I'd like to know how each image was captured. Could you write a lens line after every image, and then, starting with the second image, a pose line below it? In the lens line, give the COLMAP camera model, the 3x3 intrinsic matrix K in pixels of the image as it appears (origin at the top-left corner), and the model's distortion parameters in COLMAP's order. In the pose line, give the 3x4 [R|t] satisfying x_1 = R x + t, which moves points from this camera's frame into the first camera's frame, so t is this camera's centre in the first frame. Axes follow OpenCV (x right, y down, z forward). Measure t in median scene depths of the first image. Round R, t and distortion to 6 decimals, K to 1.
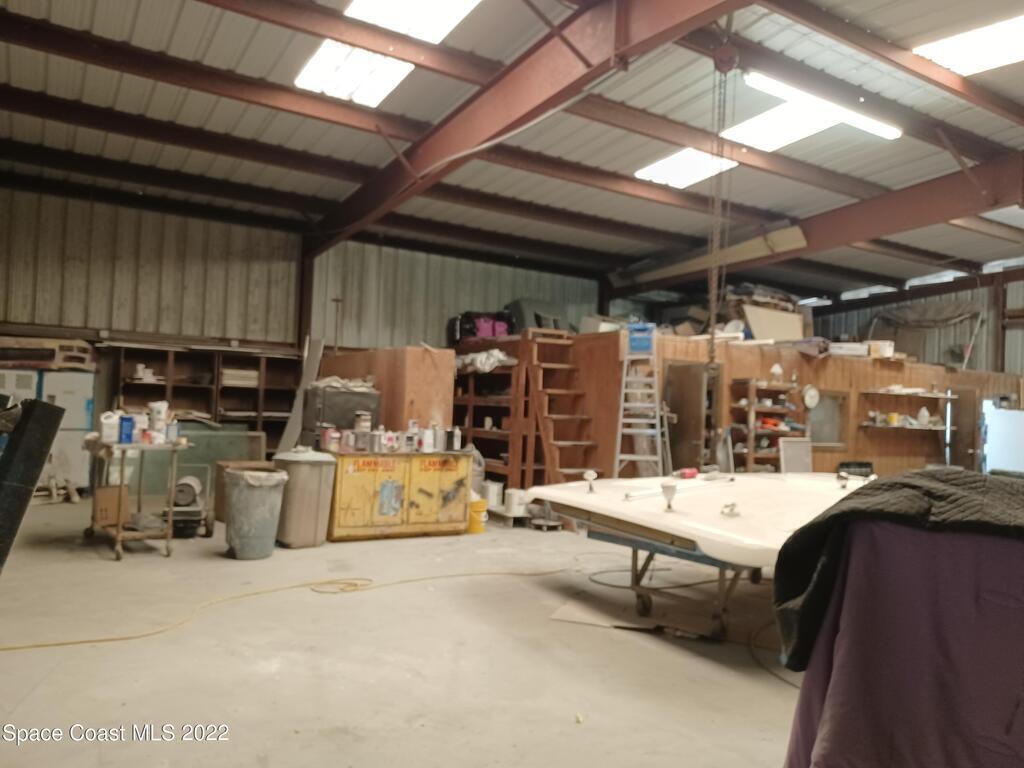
lens RADIAL K [[743.1, 0, 514.0], [0, 743.1, 388.6], [0, 0, 1]] dist [0.024464, -0.011557]
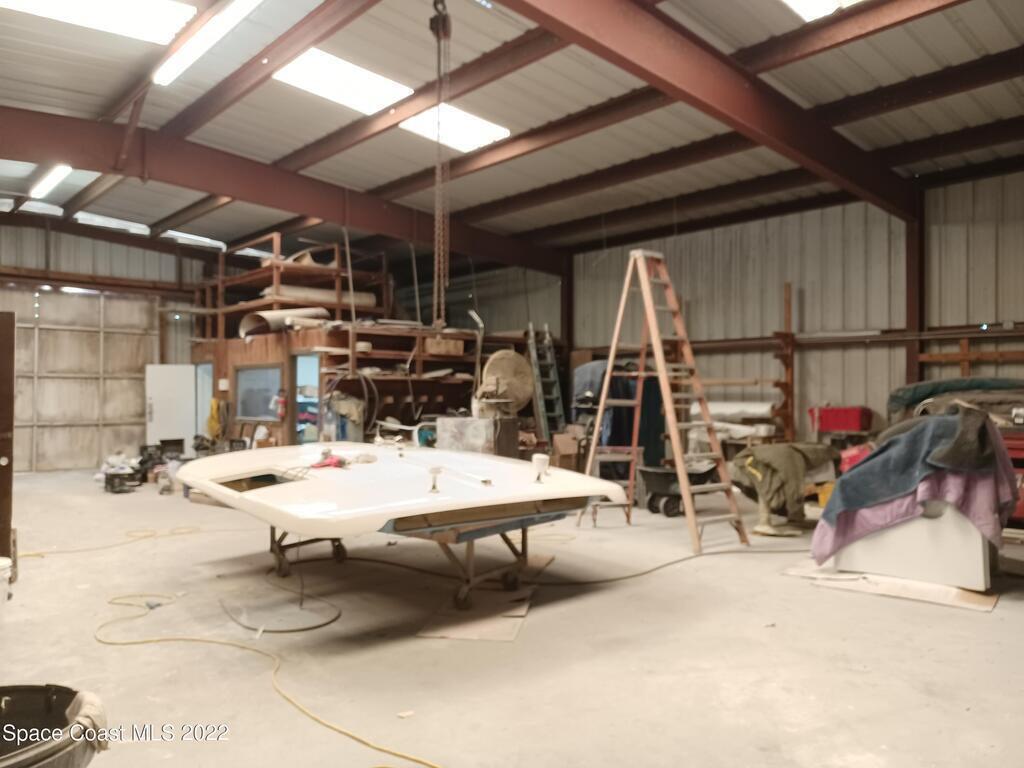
lens RADIAL K [[743.1, 0, 506.3], [0, 743.1, 378.6], [0, 0, 1]] dist [0.024464, -0.011557]
pose [[-0.155237, -0.026281, 0.987528, -0.498099], [-0.025783, 0.999413, 0.022545, -0.001936], [-0.987541, -0.021961, -0.155823, 0.742863]]
